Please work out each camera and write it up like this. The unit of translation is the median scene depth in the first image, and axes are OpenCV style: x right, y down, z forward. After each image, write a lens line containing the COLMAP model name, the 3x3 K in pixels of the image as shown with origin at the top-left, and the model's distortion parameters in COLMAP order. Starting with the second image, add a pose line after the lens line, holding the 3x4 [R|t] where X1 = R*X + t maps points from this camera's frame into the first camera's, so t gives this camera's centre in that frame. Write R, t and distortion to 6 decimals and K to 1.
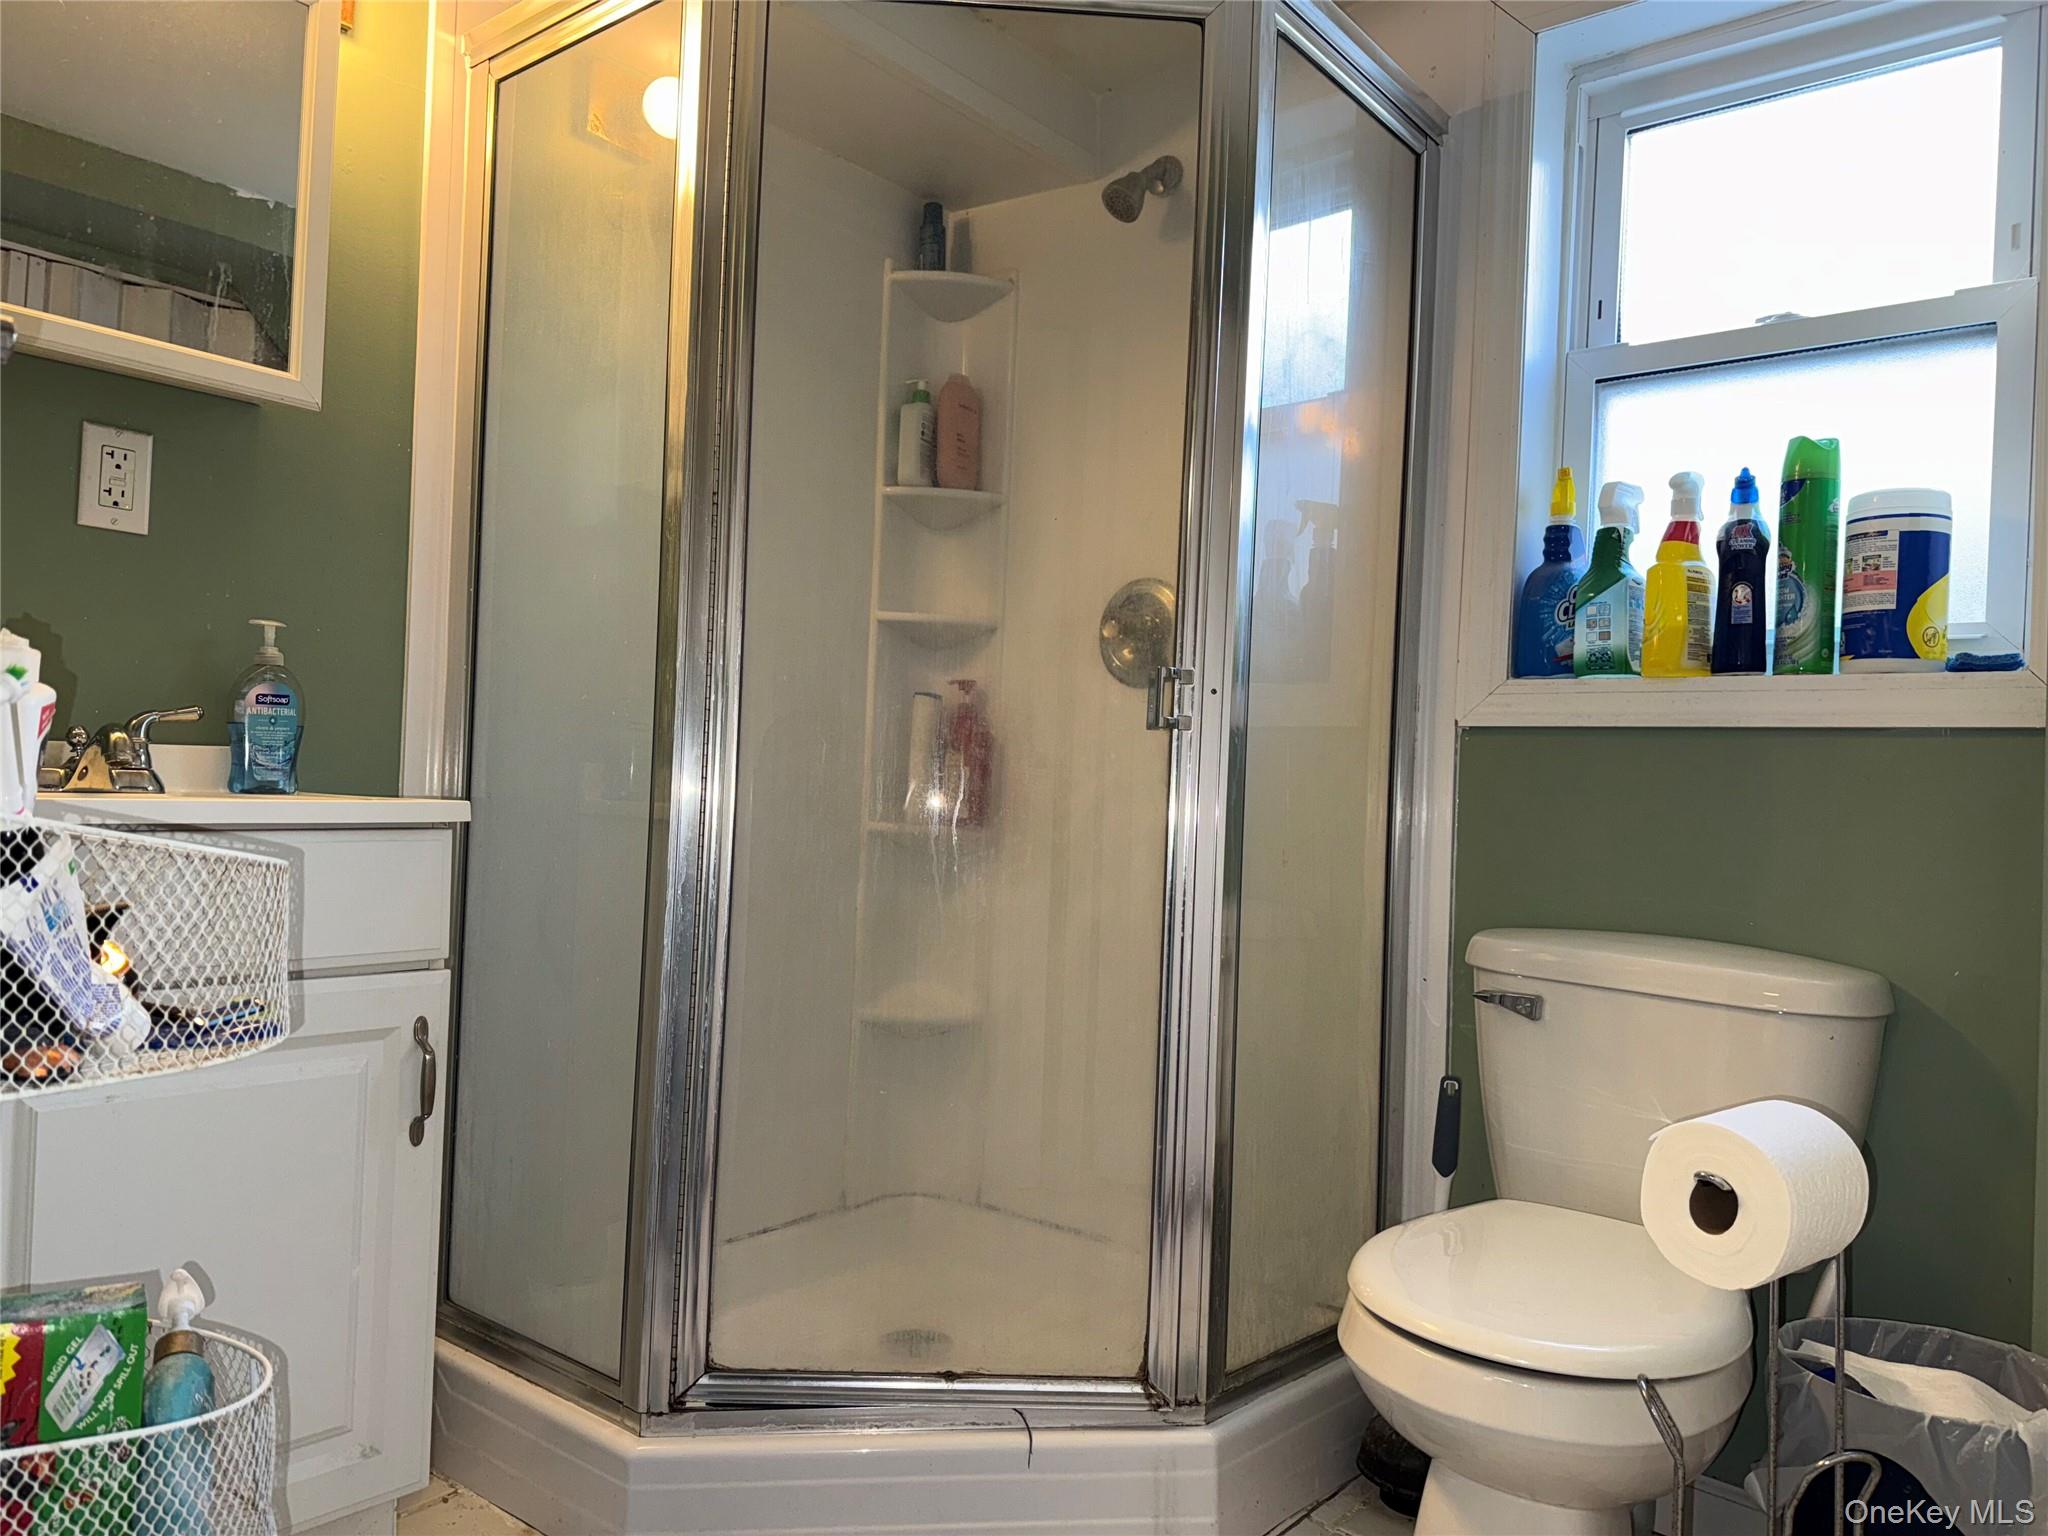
lens RADIAL K [[1438.1, 0, 1026.4], [0, 1438.1, 767.9], [0, 0, 1]] dist [0.034381, -0.027523]
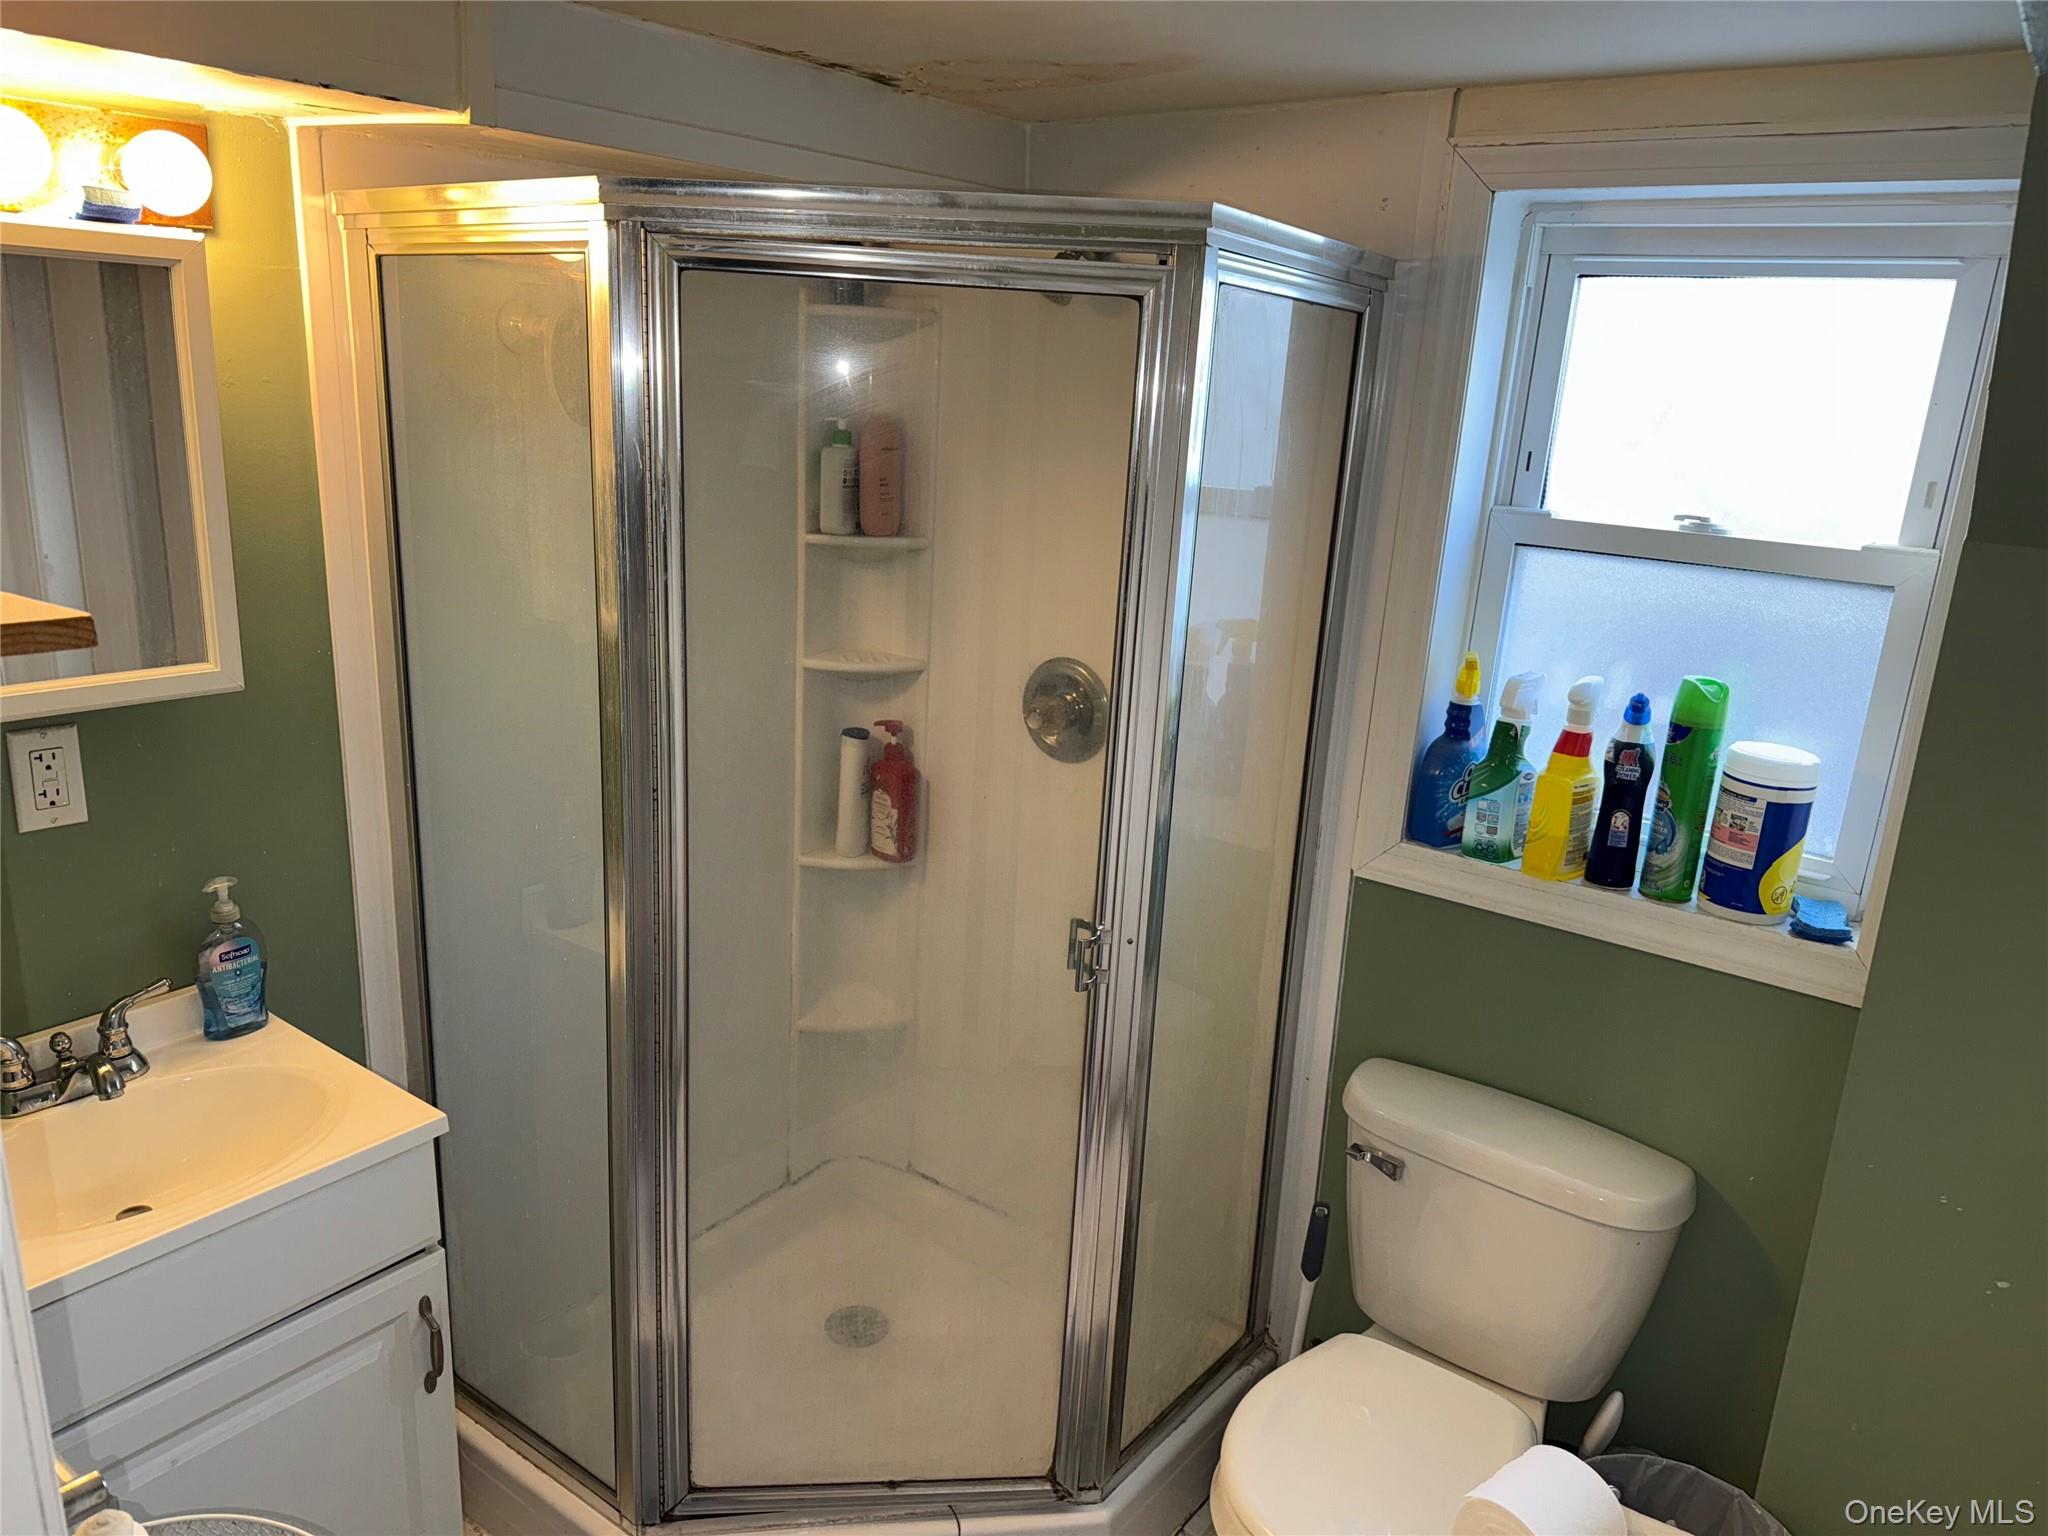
lens RADIAL K [[1430.3, 0, 1015.1], [0, 1430.3, 769.6], [0, 0, 1]] dist [0.077737, -0.086474]
pose [[0.998502, -0.002560, 0.054654, -0.013597], [-0.013299, 0.957592, 0.287819, -0.442093], [-0.053073, -0.288115, 0.956124, 0.005246]]
